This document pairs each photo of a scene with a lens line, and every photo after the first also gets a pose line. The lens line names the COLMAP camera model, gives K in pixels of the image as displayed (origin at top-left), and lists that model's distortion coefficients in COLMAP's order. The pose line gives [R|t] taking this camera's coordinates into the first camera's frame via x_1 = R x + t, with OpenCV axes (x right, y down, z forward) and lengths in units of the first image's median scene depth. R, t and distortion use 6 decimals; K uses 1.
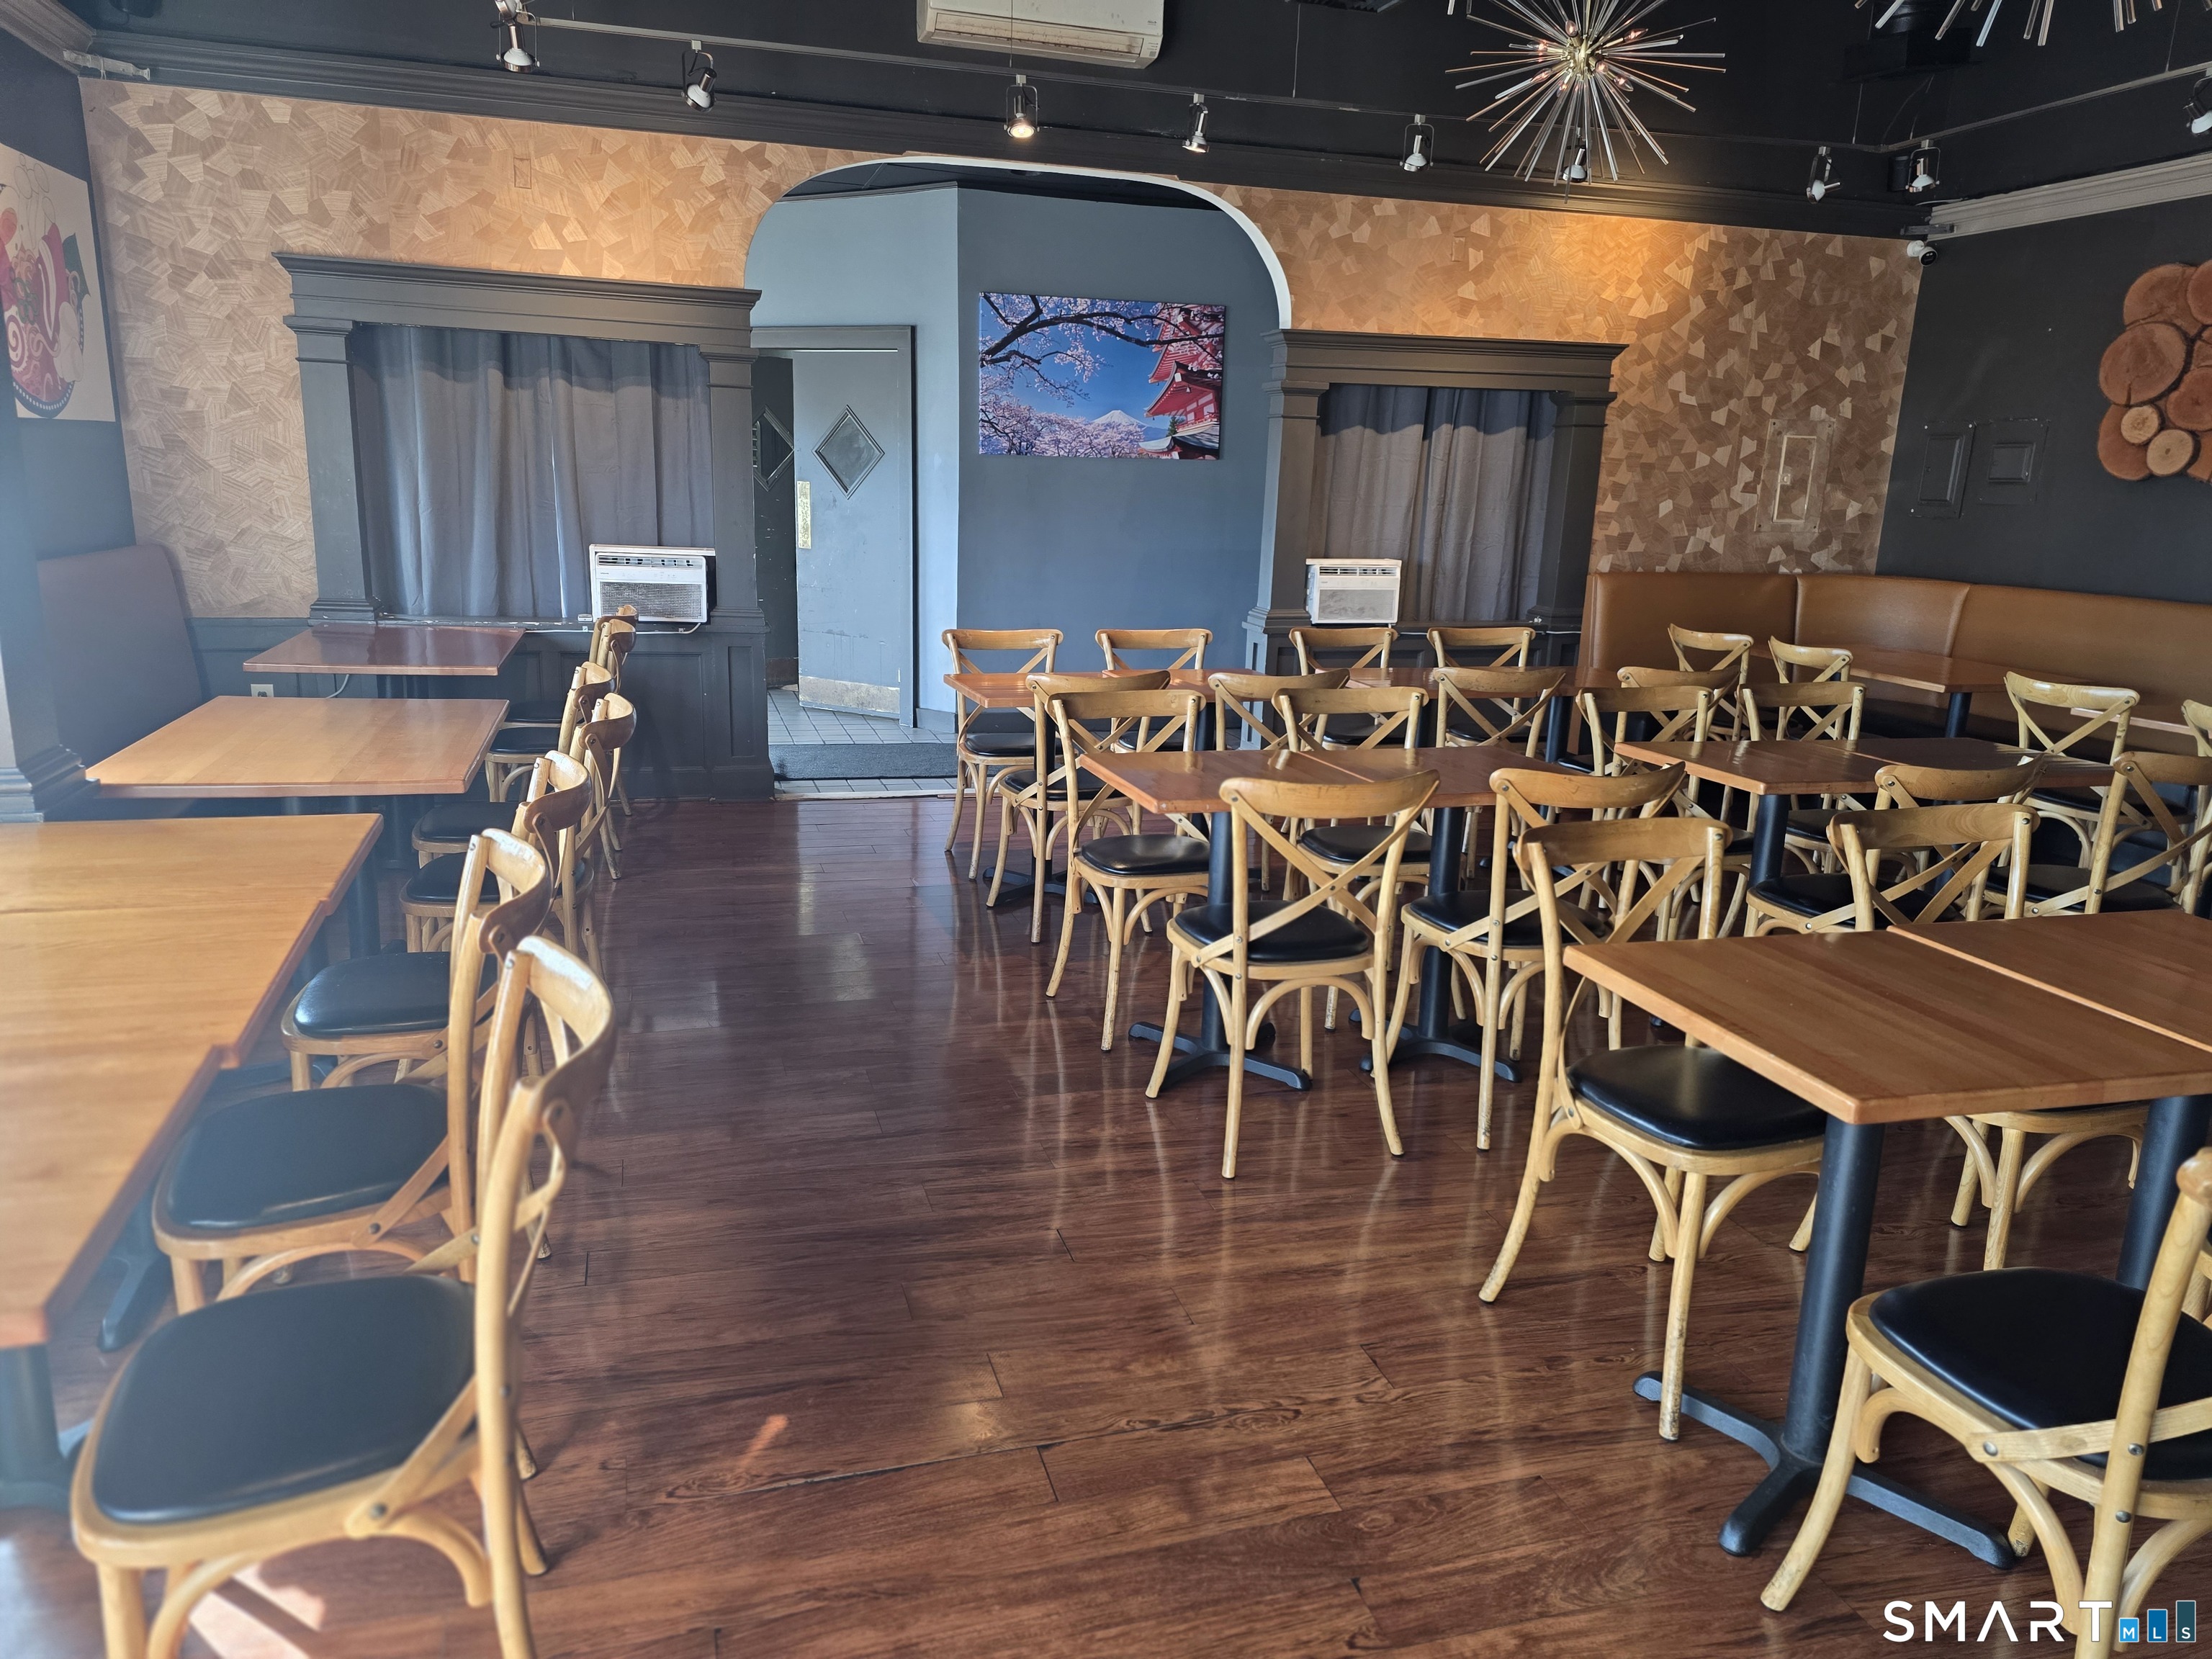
lens RADIAL K [[1498.8, 0, 1106.0], [0, 1498.8, 829.5], [0, 0, 1]] dist [0.039870, -0.026630]
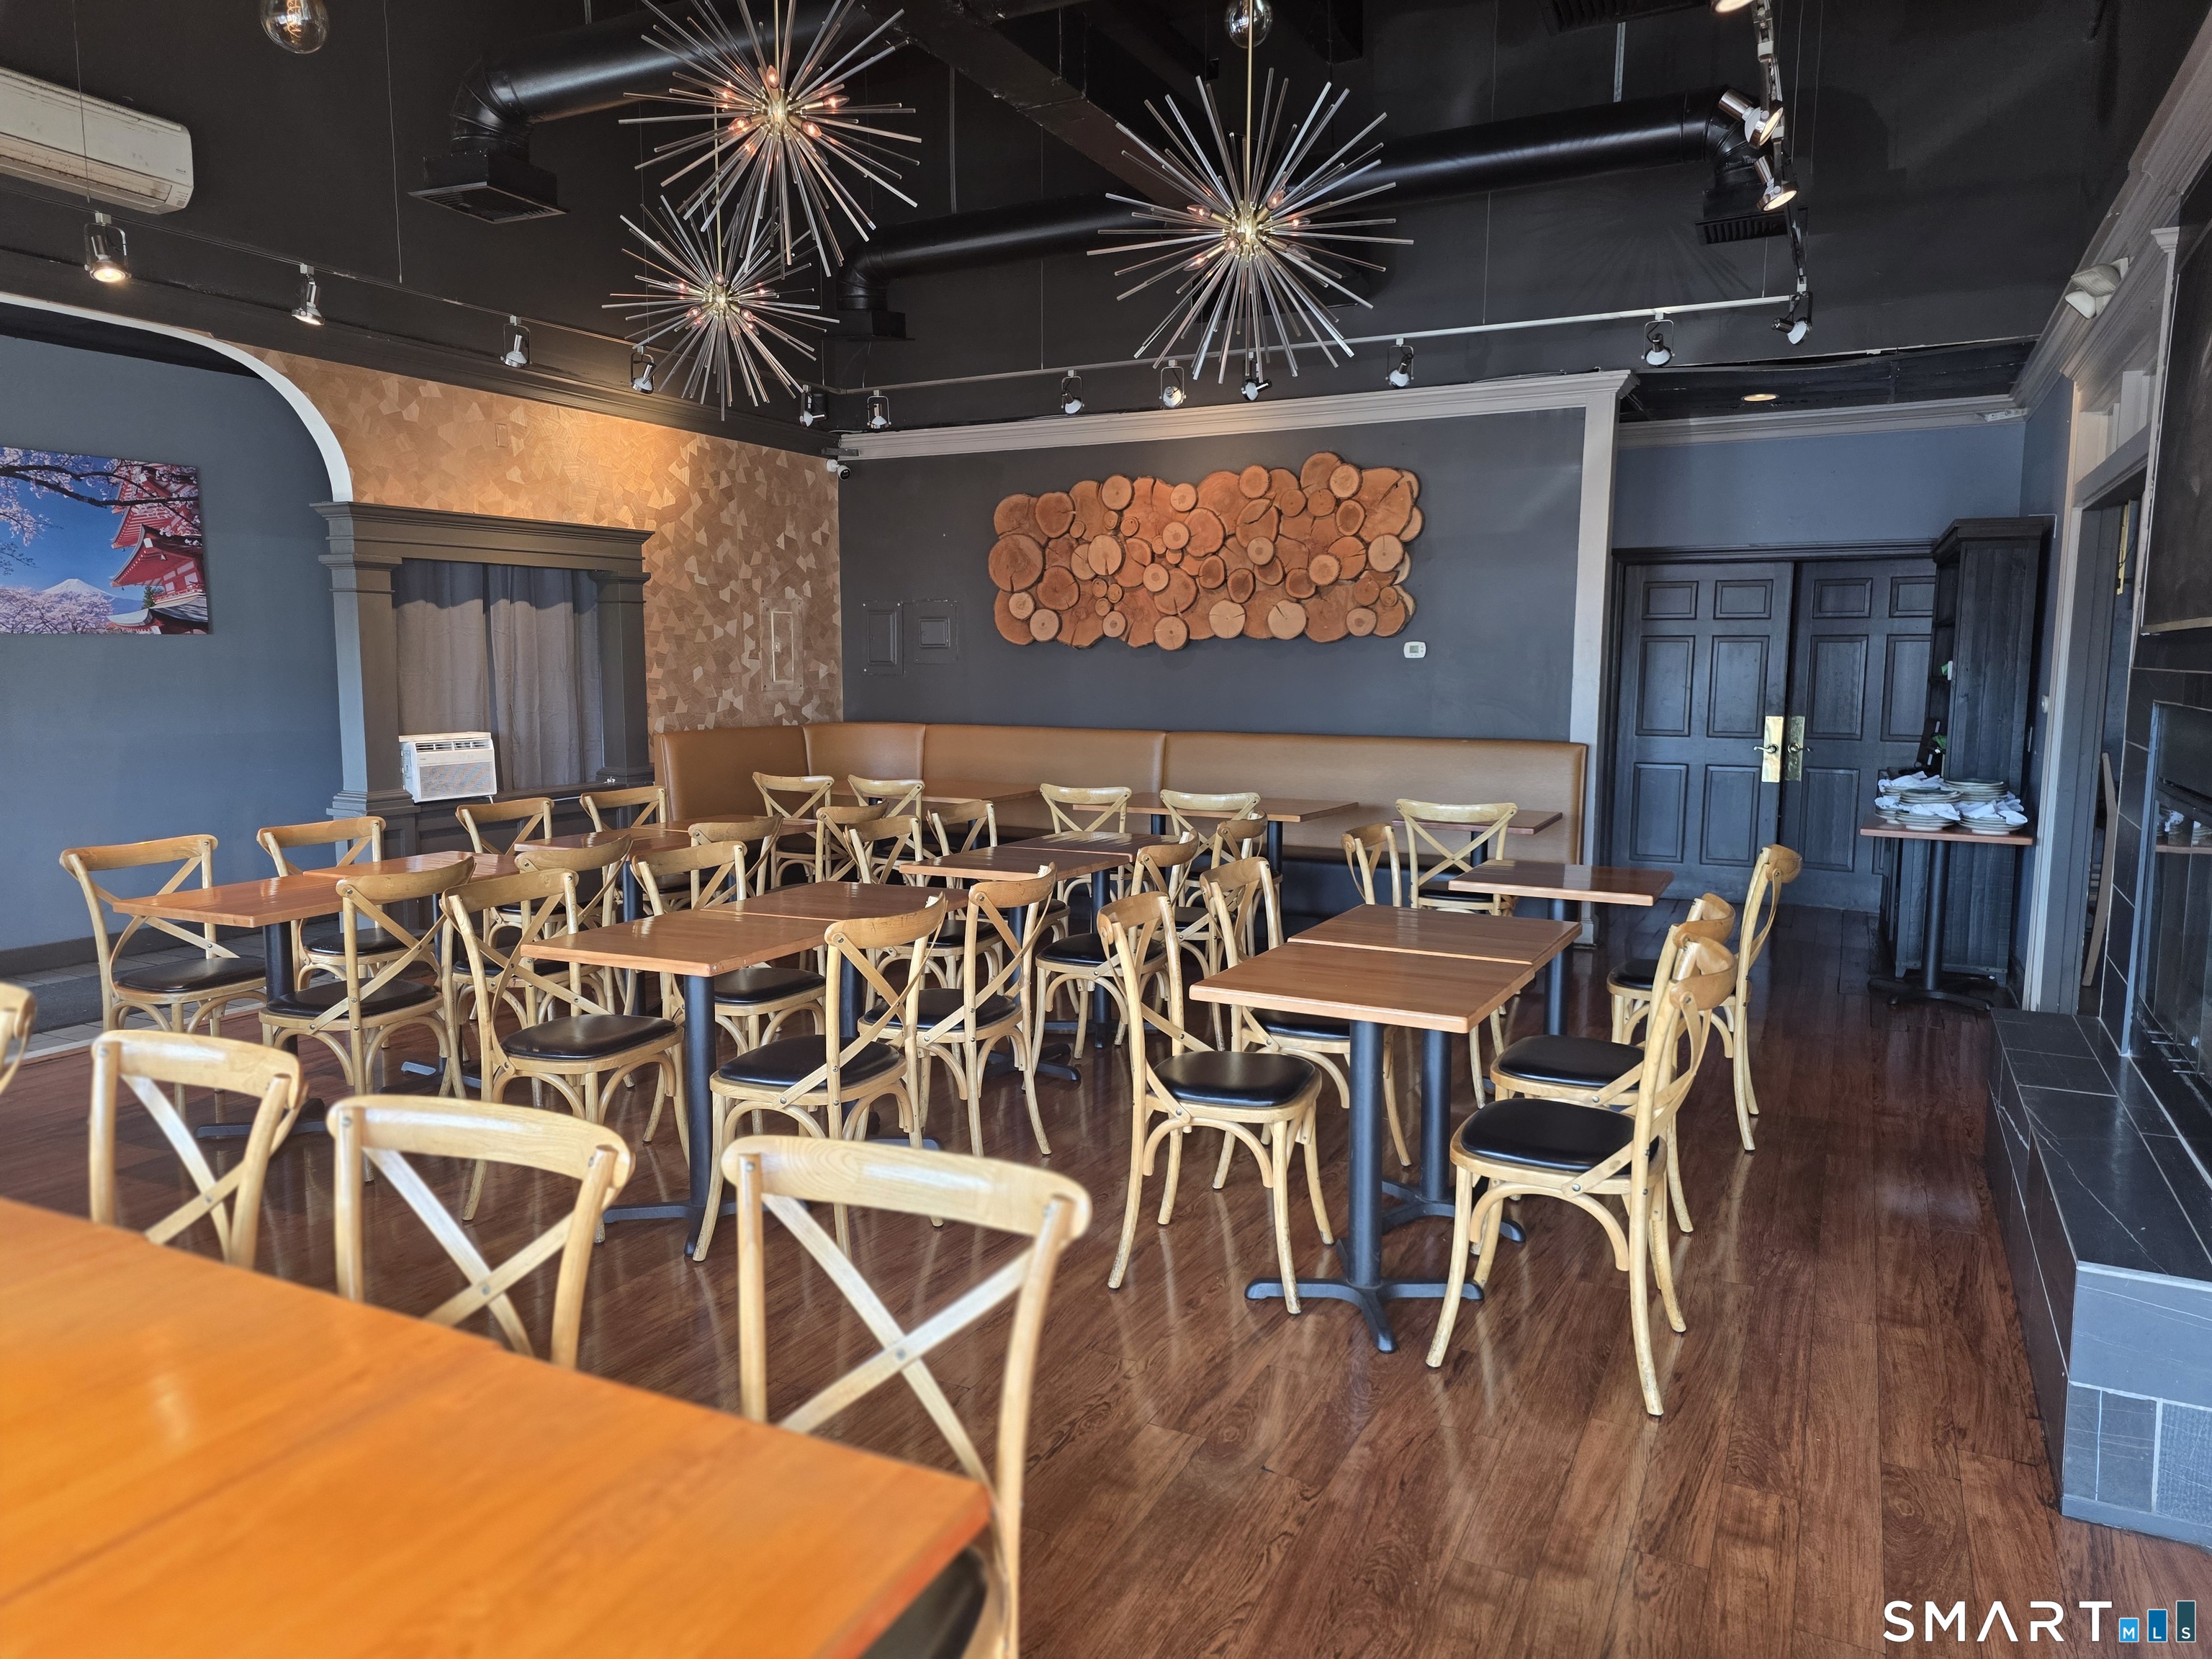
lens RADIAL K [[1488.4, 0, 1106.0], [0, 1488.4, 829.5], [0, 0, 1]] dist [0.085441, -0.075712]
pose [[0.686655, -0.110222, 0.718579, -0.241939], [0.183238, 0.982767, -0.024352, -0.015241], [-0.703512, 0.148392, 0.695019, 0.022413]]
